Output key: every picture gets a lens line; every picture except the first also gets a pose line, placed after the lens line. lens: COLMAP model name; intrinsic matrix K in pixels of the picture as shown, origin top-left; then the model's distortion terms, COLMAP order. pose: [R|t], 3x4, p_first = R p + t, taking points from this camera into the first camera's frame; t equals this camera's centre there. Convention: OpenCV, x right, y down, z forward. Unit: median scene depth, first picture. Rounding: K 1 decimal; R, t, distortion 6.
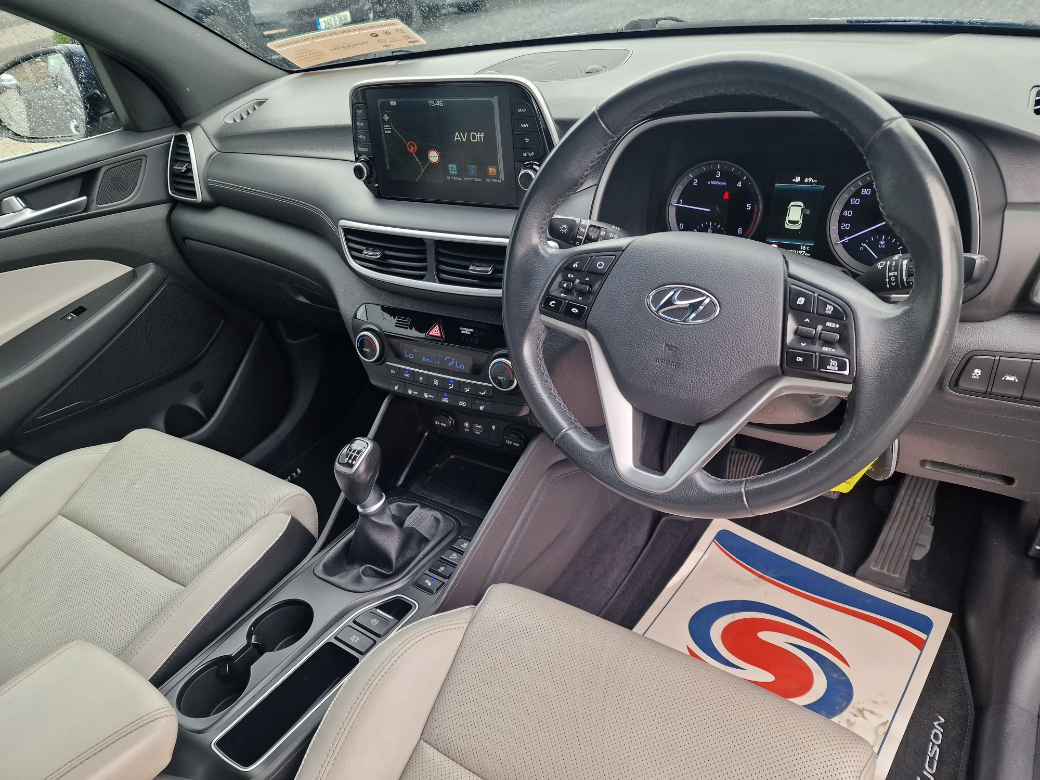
lens RADIAL K [[702.0, 0, 524.9], [0, 702.0, 391.8], [0, 0, 1]] dist [0.051187, -0.047208]
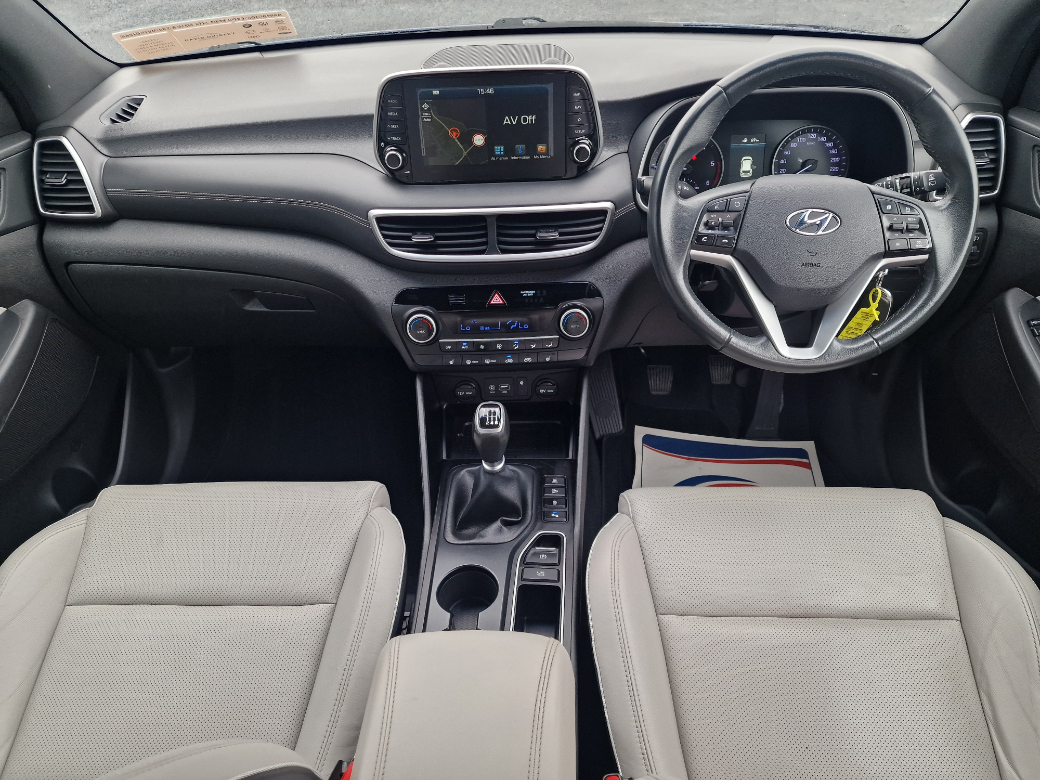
lens RADIAL K [[702.0, 0, 513.1], [0, 702.0, 388.8], [0, 0, 1]] dist [0.051187, -0.047208]
pose [[0.853721, -0.219411, 0.472250, -0.644126], [0.219217, 0.974053, 0.056258, -0.005755], [-0.472340, 0.055496, 0.879668, 0.027366]]
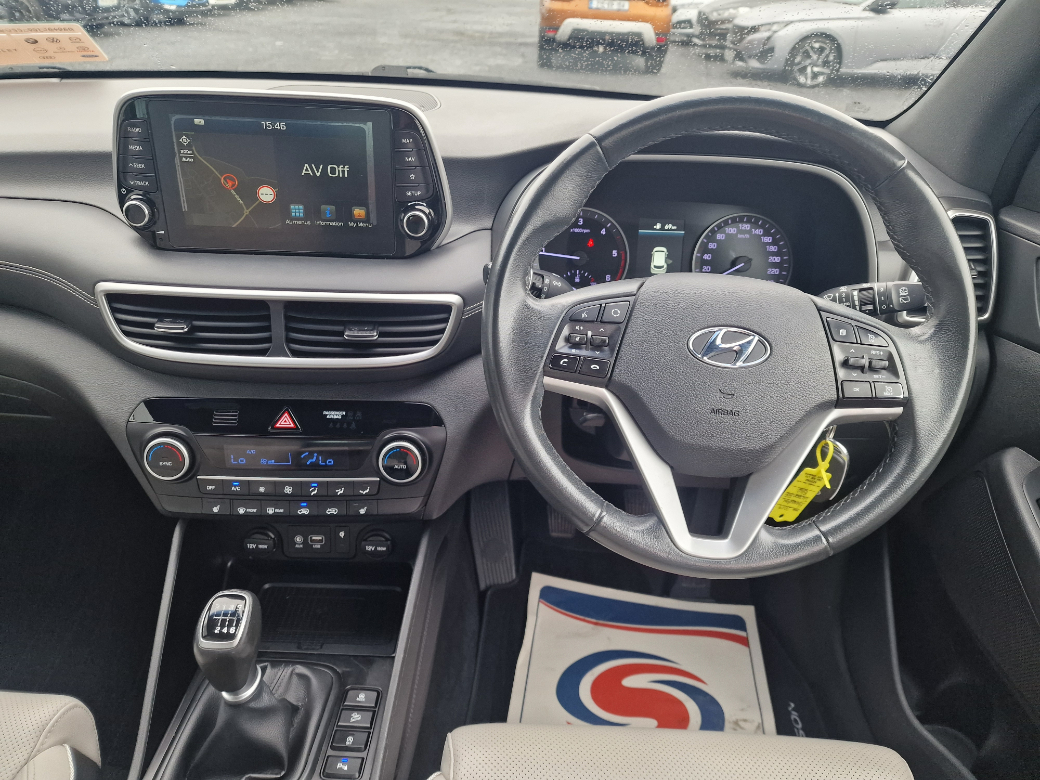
lens RADIAL K [[702.0, 0, 516.8], [0, 702.0, 388.1], [0, 0, 1]] dist [0.051187, -0.047208]
pose [[0.837112, -0.115585, 0.534681, -0.313257], [0.164993, 0.985253, -0.045329, -0.046320], [-0.521557, 0.126164, 0.843837, 0.229491]]
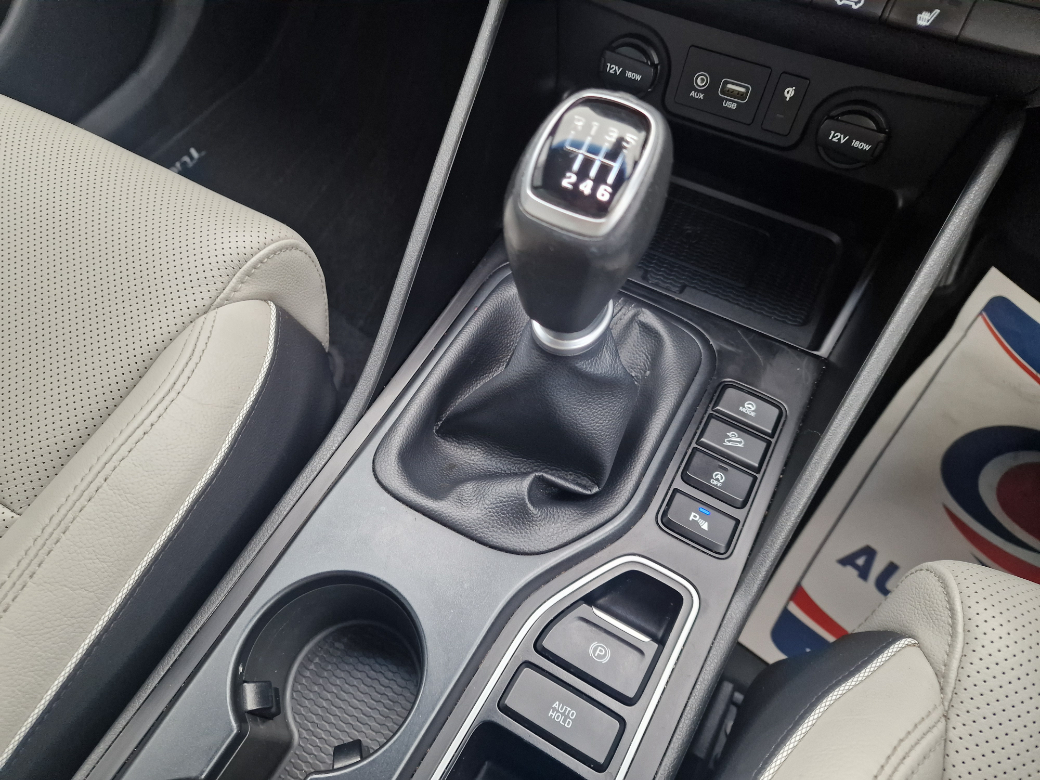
lens RADIAL K [[702.0, 0, 504.4], [0, 702.0, 394.8], [0, 0, 1]] dist [0.051187, -0.047208]
pose [[0.987275, 0.009759, 0.158722, -0.284473], [-0.076017, 0.905649, 0.417158, 0.055642], [-0.139675, -0.423915, 0.894867, 0.664121]]
